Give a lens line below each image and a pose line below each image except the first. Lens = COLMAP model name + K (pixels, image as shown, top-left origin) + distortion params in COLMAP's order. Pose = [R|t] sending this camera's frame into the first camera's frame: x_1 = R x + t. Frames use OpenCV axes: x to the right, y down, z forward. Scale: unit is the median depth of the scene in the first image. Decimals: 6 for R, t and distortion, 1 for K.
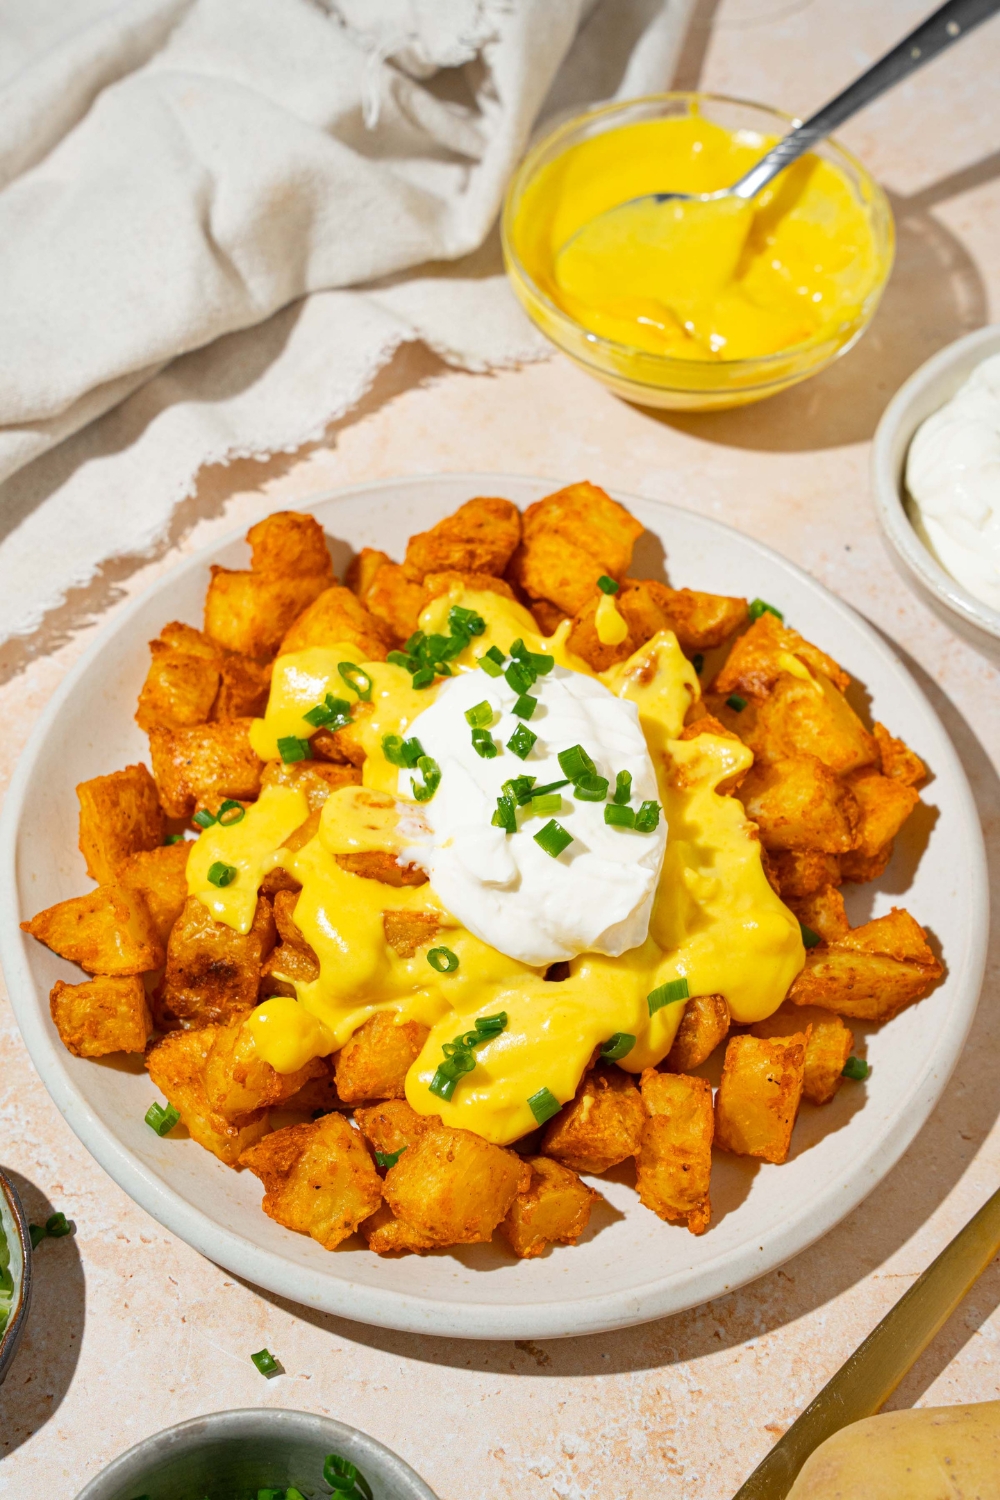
lens RADIAL K [[2547.7, 0, 491.2], [0, 2547.7, 717.5], [0, 0, 1]] dist [0.061206, 0.211955]
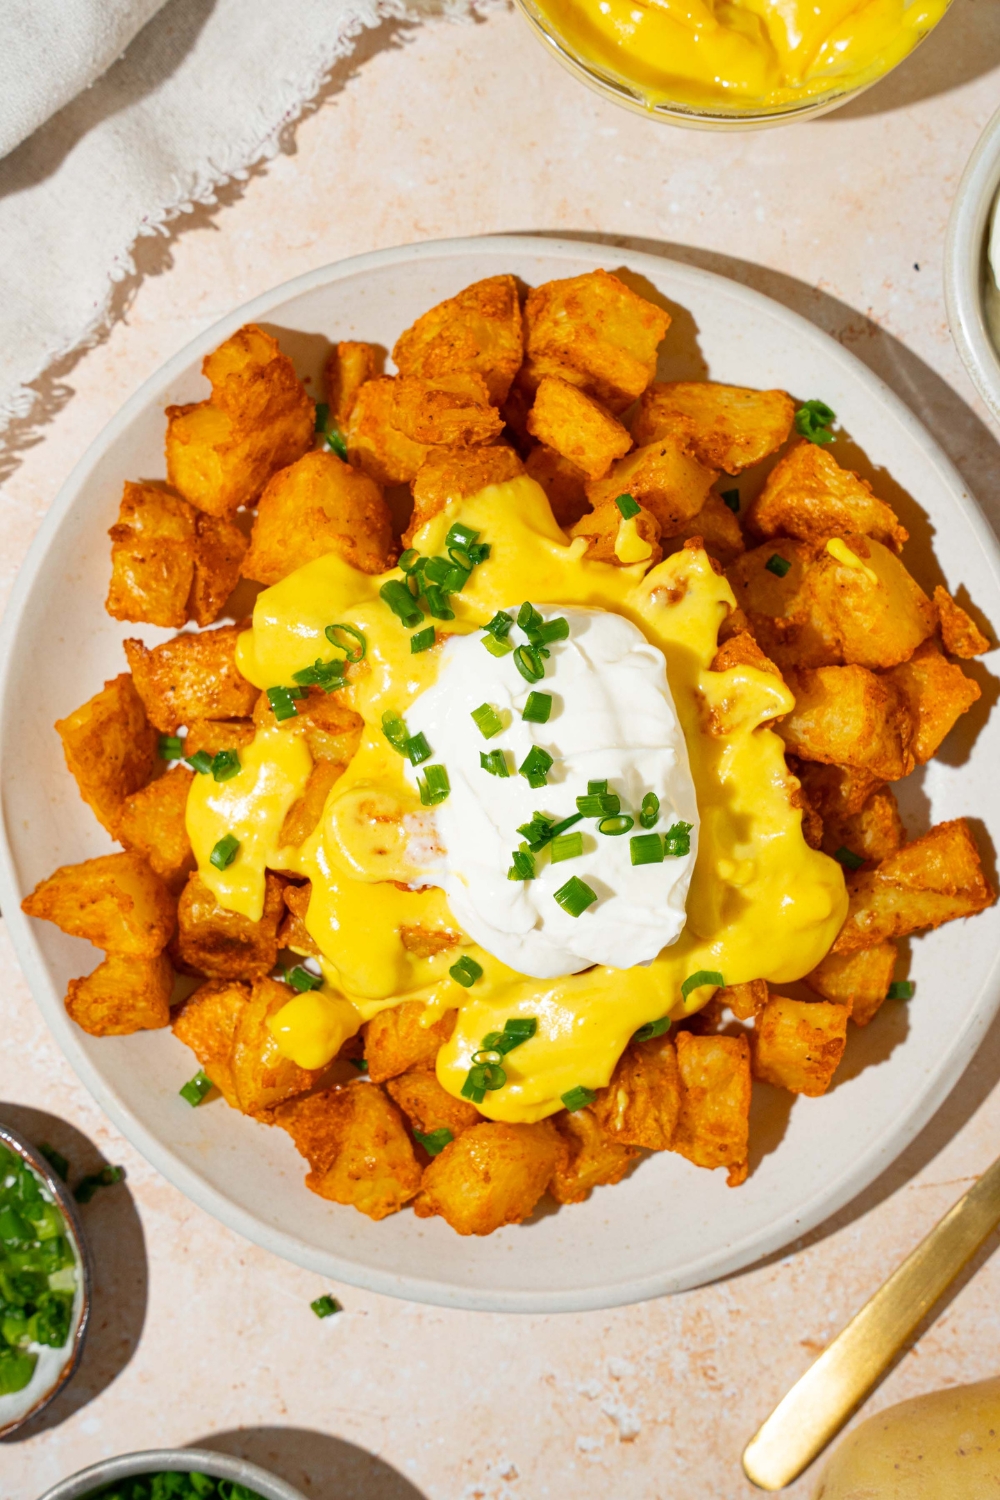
lens RADIAL K [[2547.7, 0, 491.2], [0, 2547.7, 717.5], [0, 0, 1]] dist [0.061206, 0.211955]
pose [[0.997864, -0.047229, -0.045127, 0.037522], [0.064639, 0.813656, 0.577742, -0.525654], [0.009432, -0.579425, 0.814971, 0.272823]]
